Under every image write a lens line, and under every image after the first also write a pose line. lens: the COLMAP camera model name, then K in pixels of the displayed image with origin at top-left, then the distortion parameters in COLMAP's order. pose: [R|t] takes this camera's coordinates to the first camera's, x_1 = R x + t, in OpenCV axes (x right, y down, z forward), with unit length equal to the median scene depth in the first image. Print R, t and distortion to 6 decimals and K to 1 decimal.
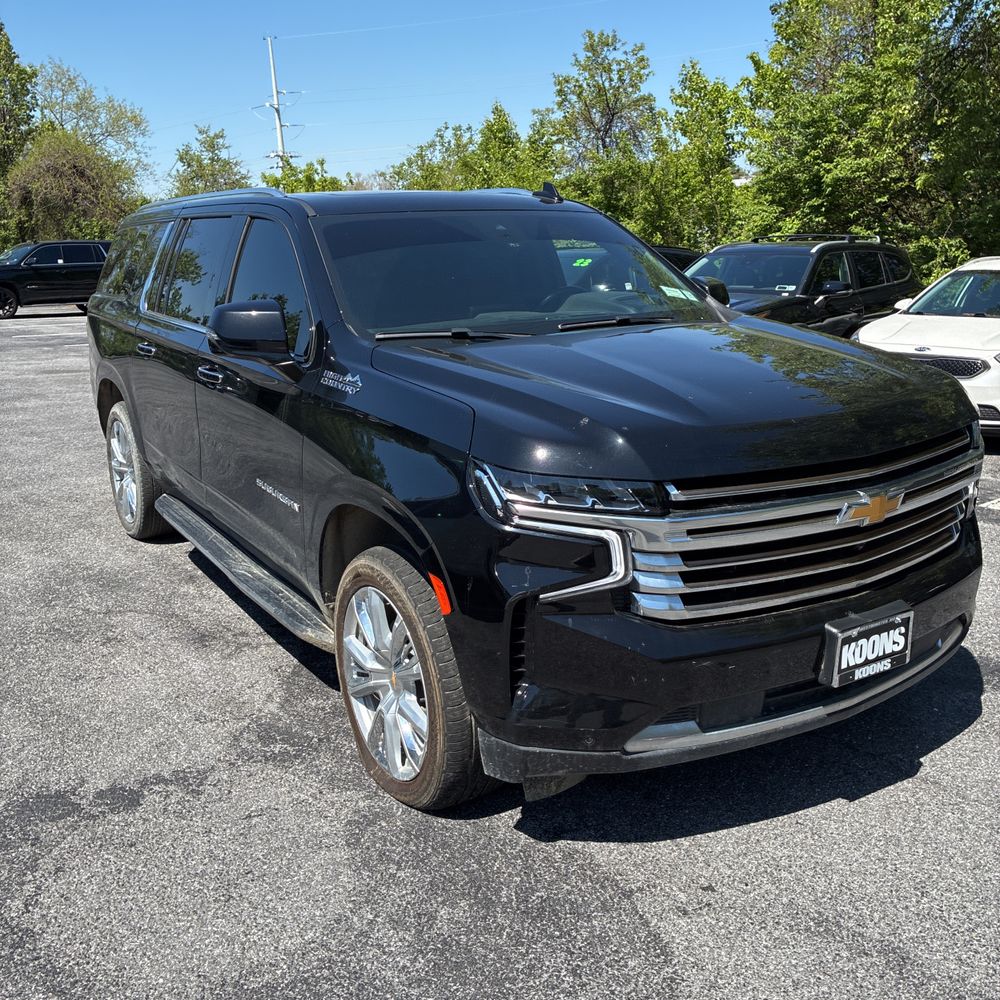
lens RADIAL K [[1018.0, 0, 499.4], [0, 1018.0, 510.8], [0, 0, 1]] dist [0.010106, 0.011907]
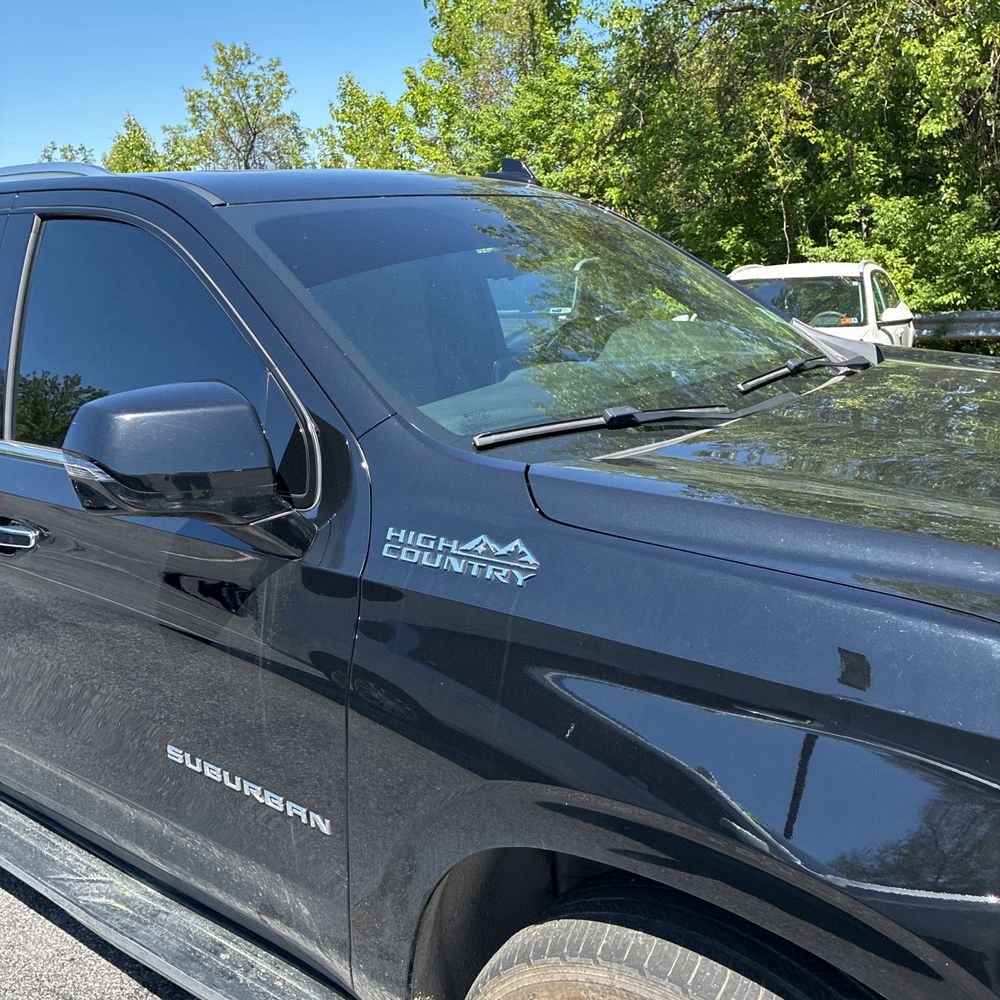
lens RADIAL K [[1014.3, 0, 500.0], [0, 1014.3, 500.0], [0, 0, 1]] dist [0.021512, -0.000109]
pose [[0.932666, -0.115222, 0.341844, -0.233683], [0.127096, 0.991812, -0.012459, -0.115957], [-0.337609, 0.055067, 0.939674, 0.470945]]
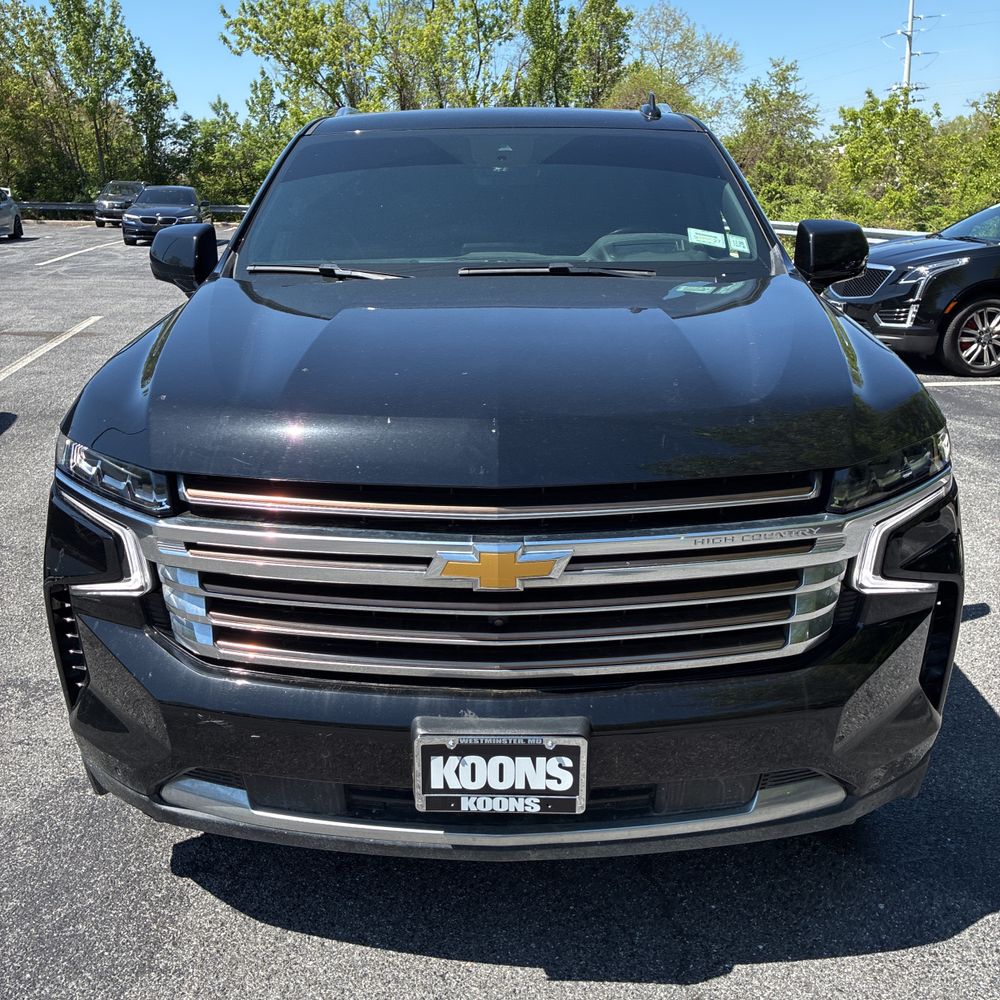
lens RADIAL K [[1018.0, 0, 499.4], [0, 1018.0, 510.8], [0, 0, 1]] dist [0.010106, 0.011907]
pose [[0.835852, 0.179708, -0.518707, 0.477916], [-0.152047, 0.983719, 0.095803, -0.069135], [0.527478, -0.001210, 0.849568, 0.304599]]
